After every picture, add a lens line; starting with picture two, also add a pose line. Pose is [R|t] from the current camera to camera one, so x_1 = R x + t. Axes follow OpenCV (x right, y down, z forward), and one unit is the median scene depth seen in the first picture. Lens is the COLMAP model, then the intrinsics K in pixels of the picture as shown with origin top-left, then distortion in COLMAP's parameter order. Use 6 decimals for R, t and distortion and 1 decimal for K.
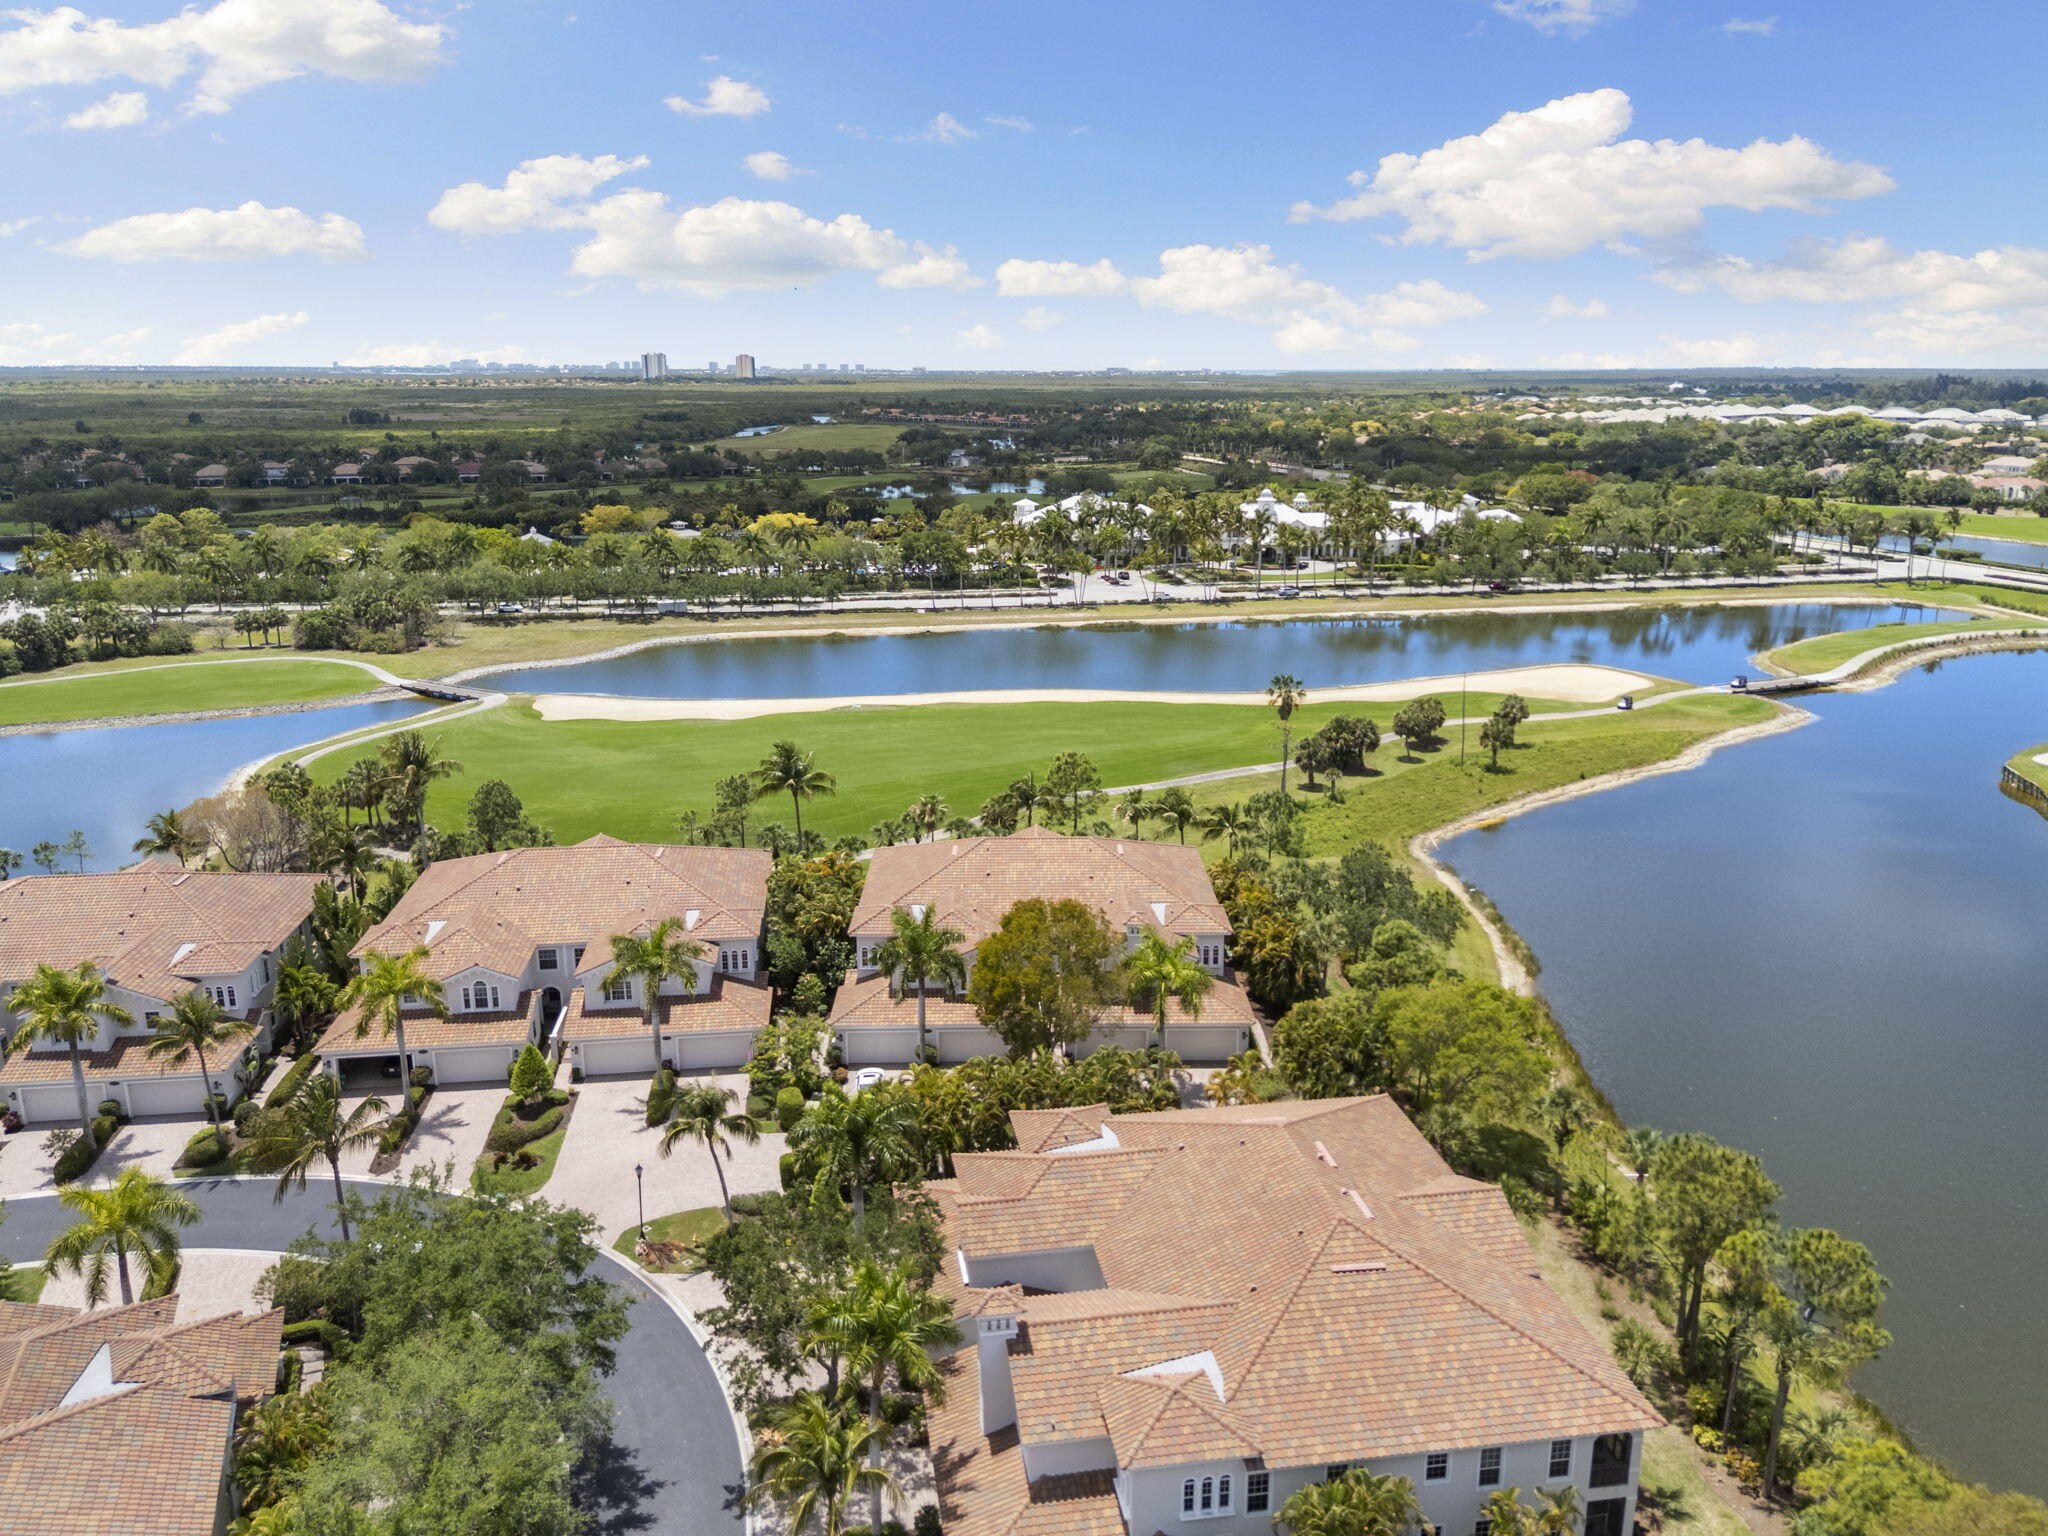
lens RADIAL K [[1526.2, 0, 1024.0], [0, 1526.2, 768.0], [0, 0, 1]] dist [0.118514, -0.136308]
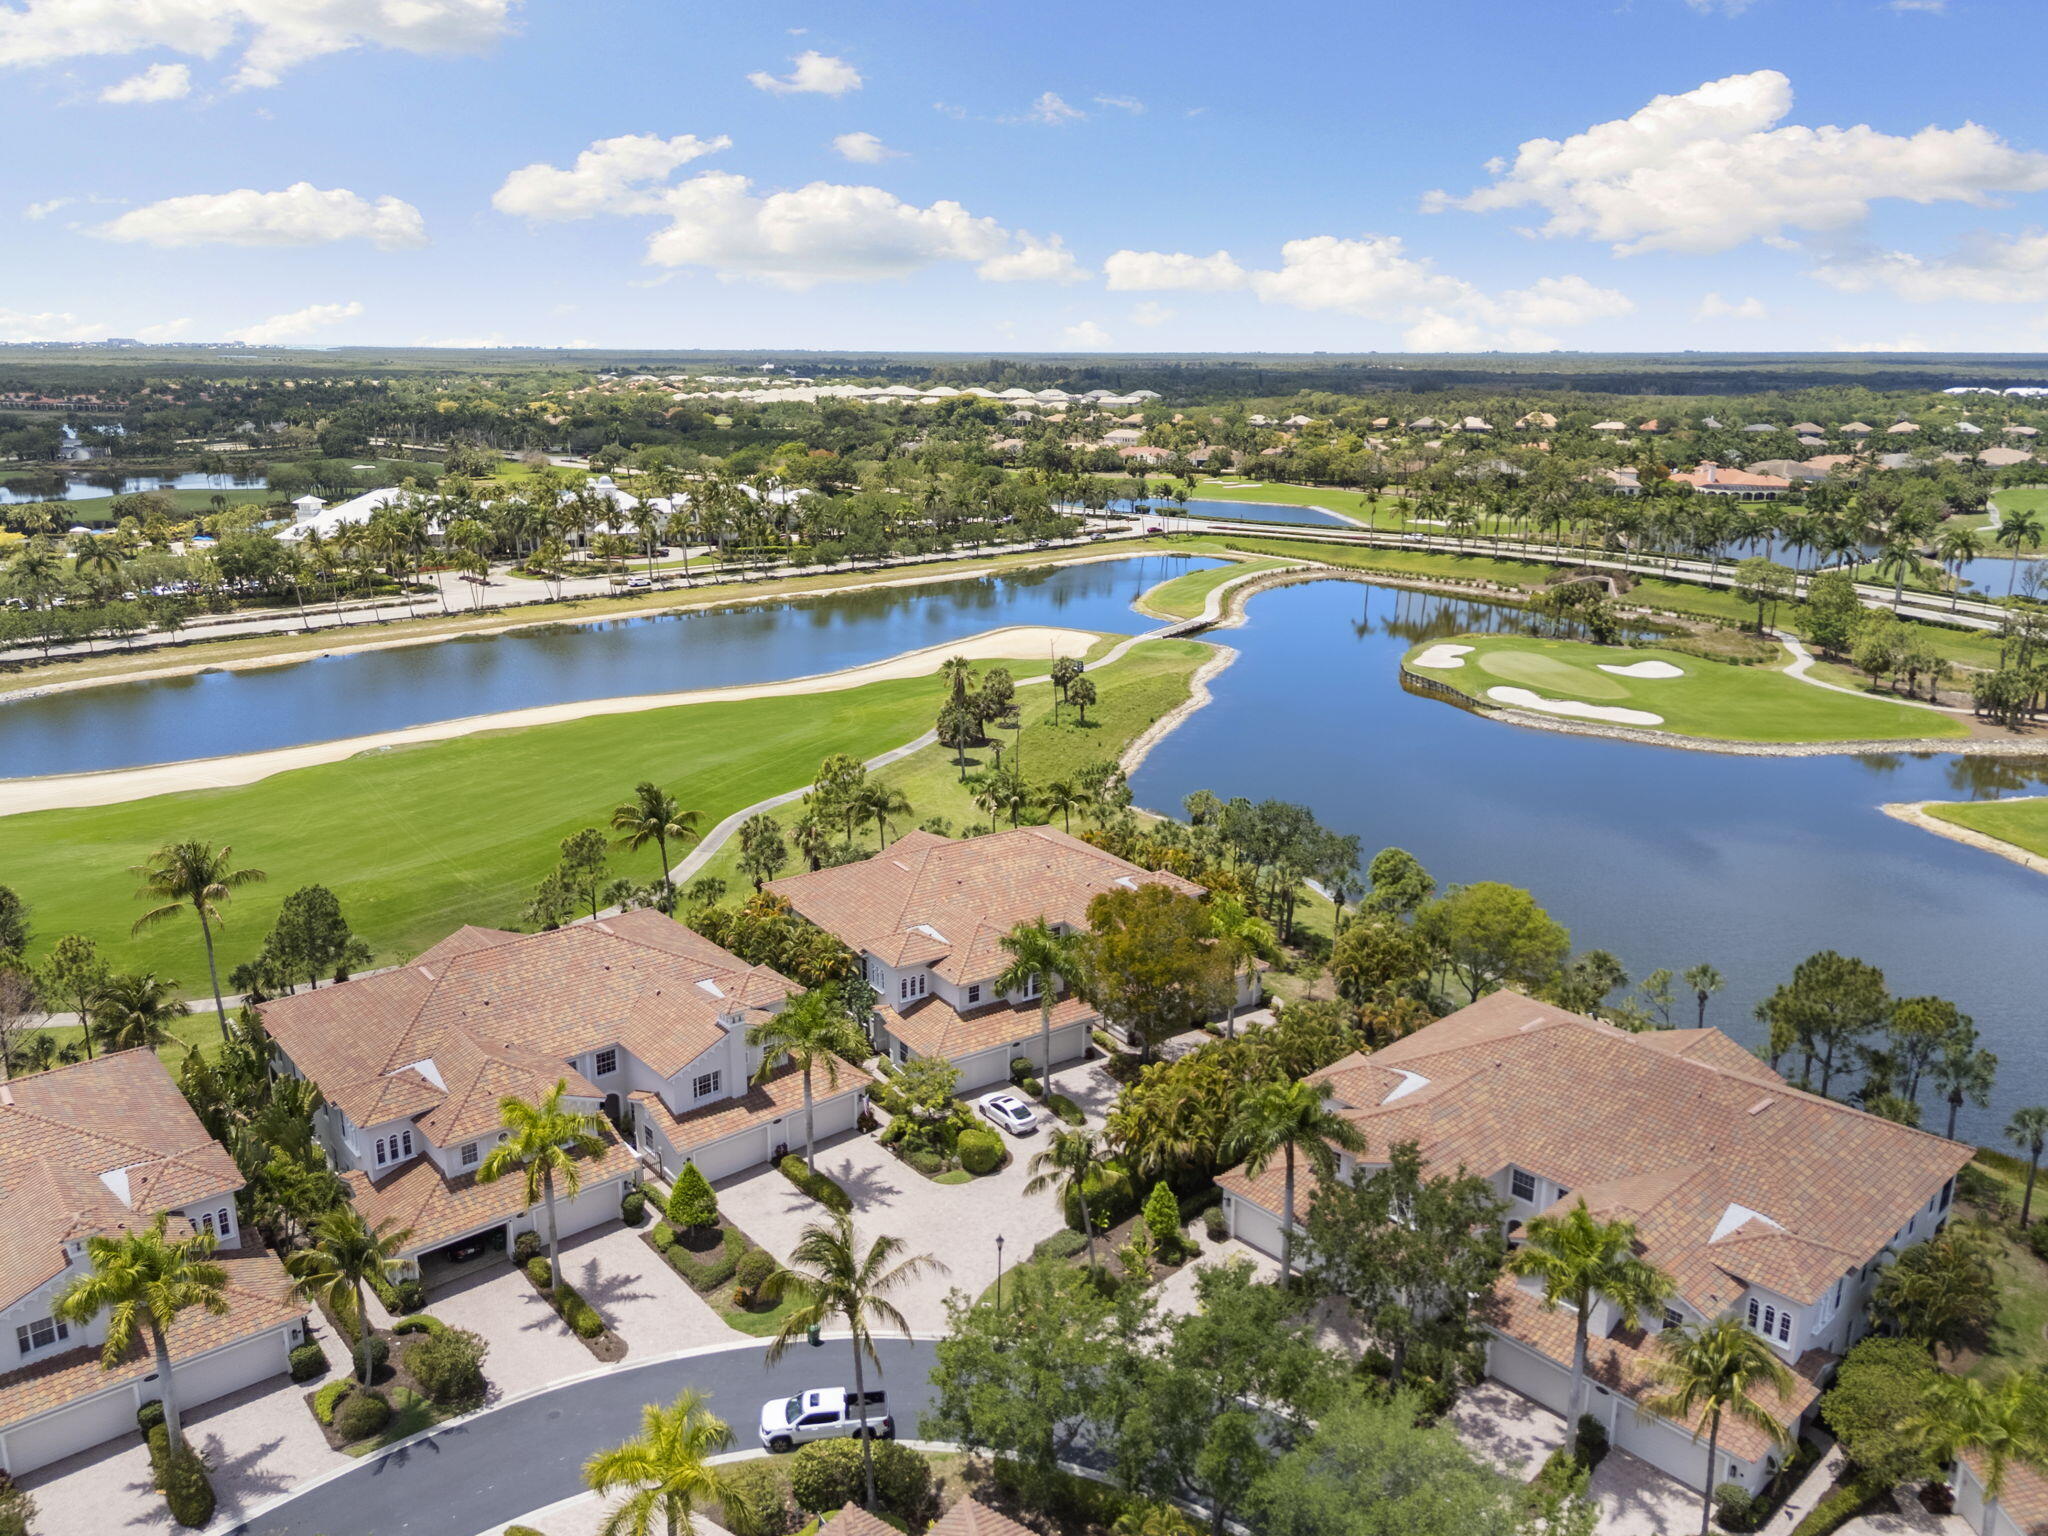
lens RADIAL K [[1526.2, 0, 1024.0], [0, 1526.2, 768.0], [0, 0, 1]] dist [0.118514, -0.136308]
pose [[0.839373, -0.141978, 0.524687, -0.199979], [0.134934, 0.989495, 0.051890, -0.019618], [-0.526542, 0.027243, 0.849712, 0.058396]]
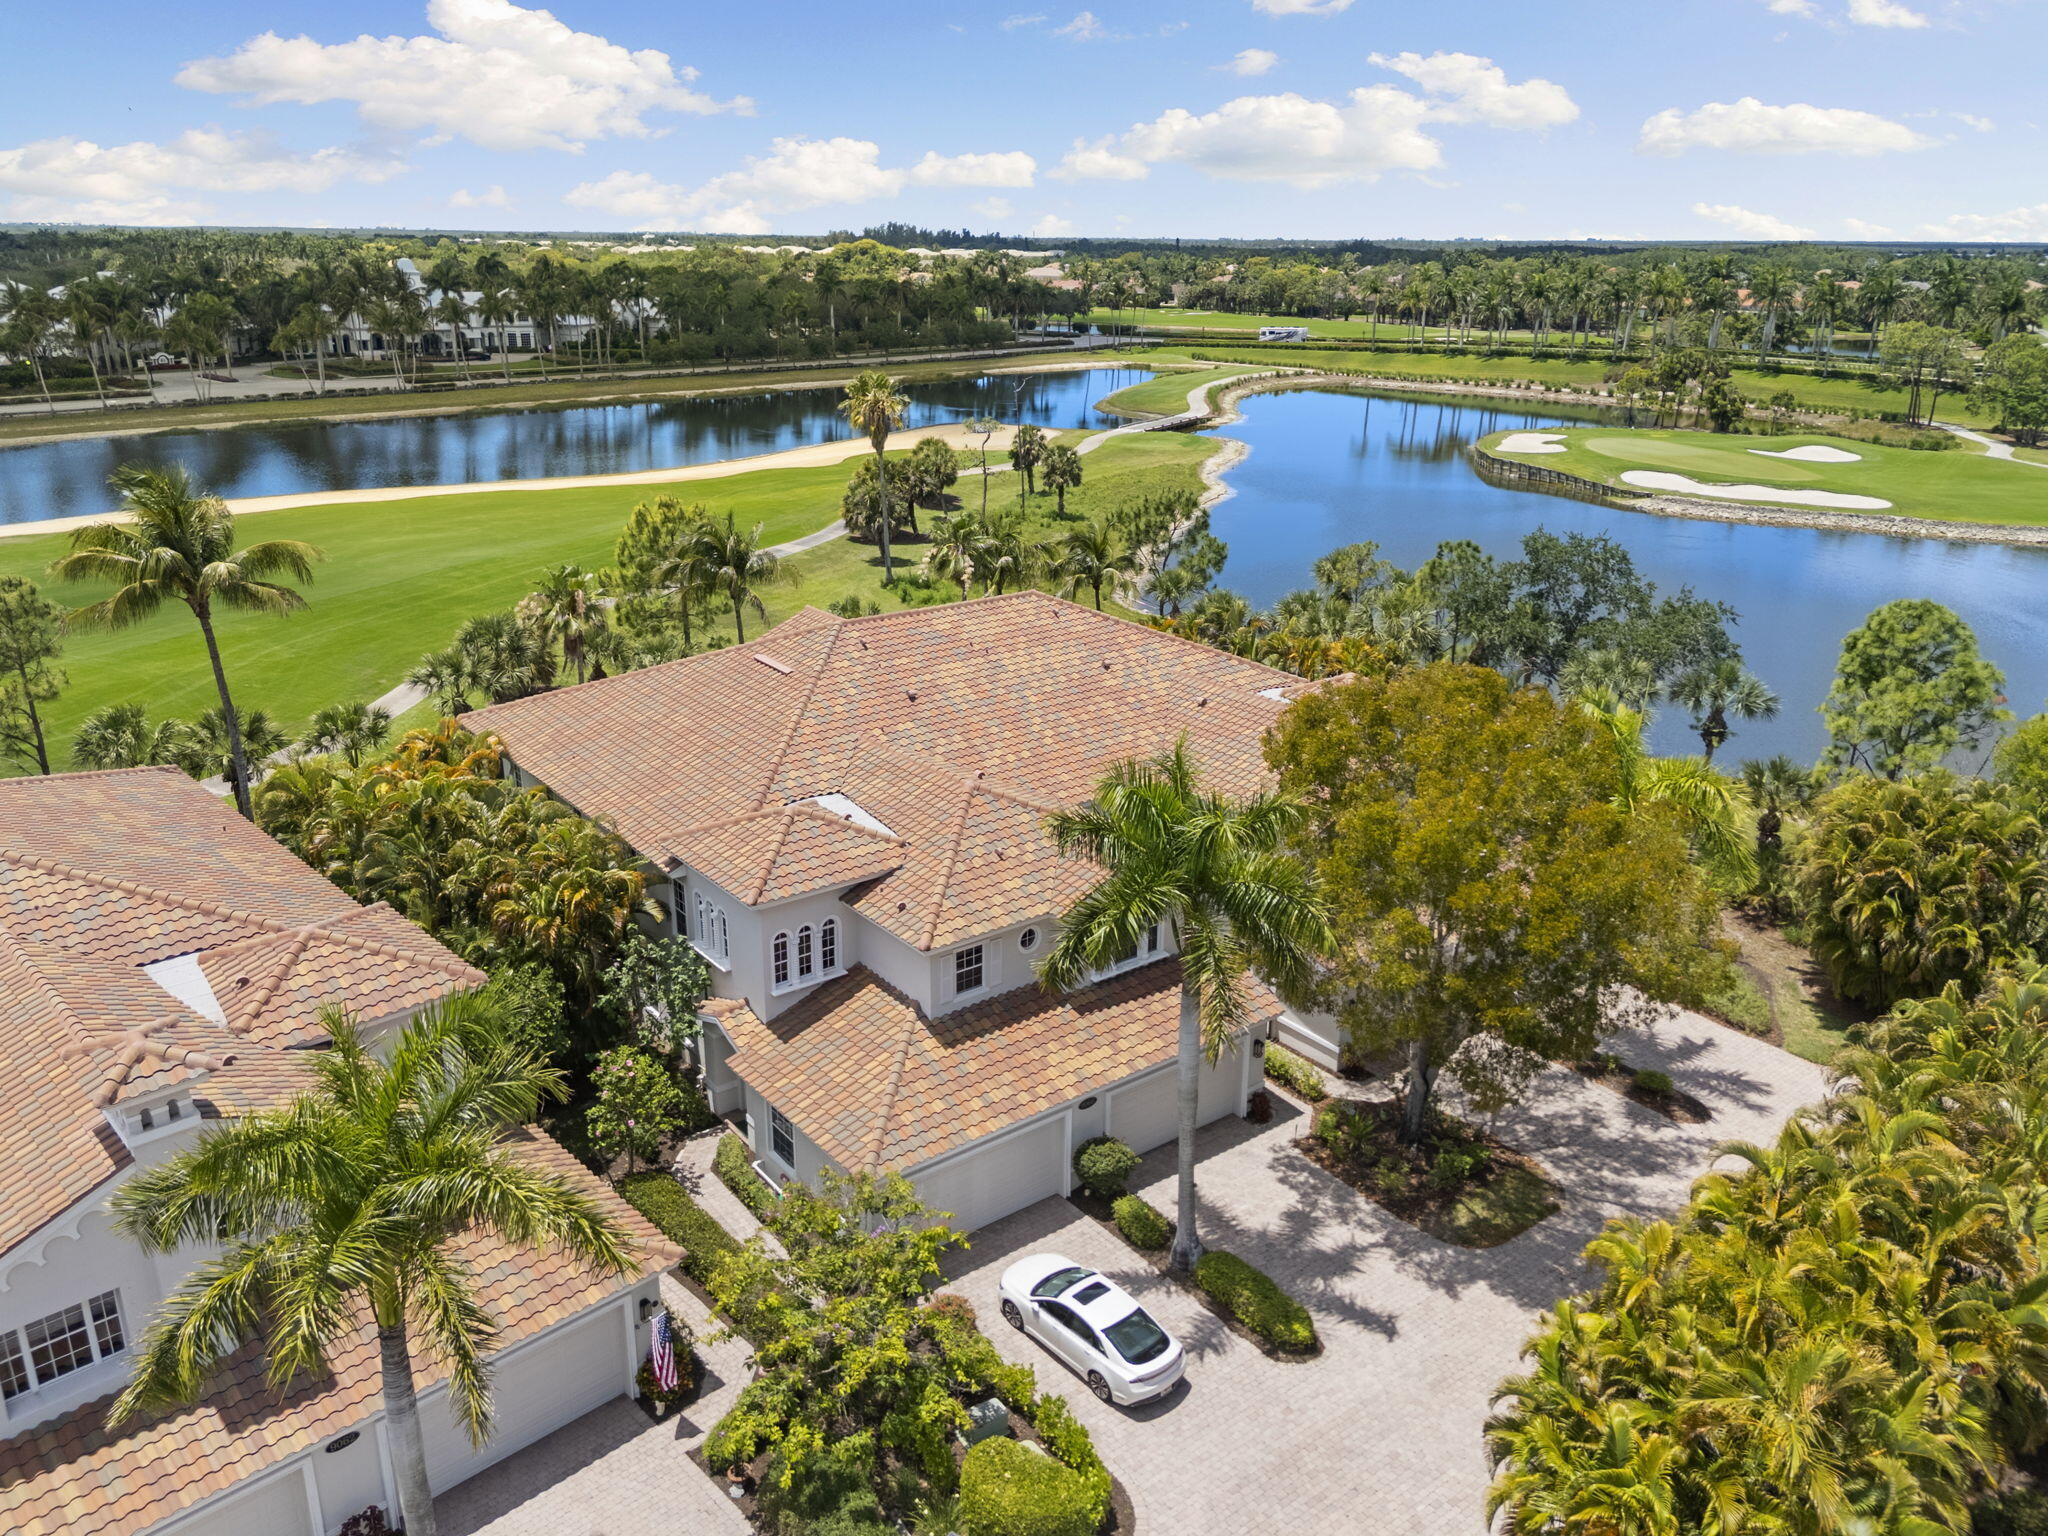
lens RADIAL K [[1526.2, 0, 1024.0], [0, 1526.2, 768.0], [0, 0, 1]] dist [0.118514, -0.136308]
pose [[0.803164, -0.188711, 0.565081, -0.097315], [0.144186, 0.981881, 0.122968, 0.016840], [-0.578047, -0.017287, 0.815820, 0.259786]]
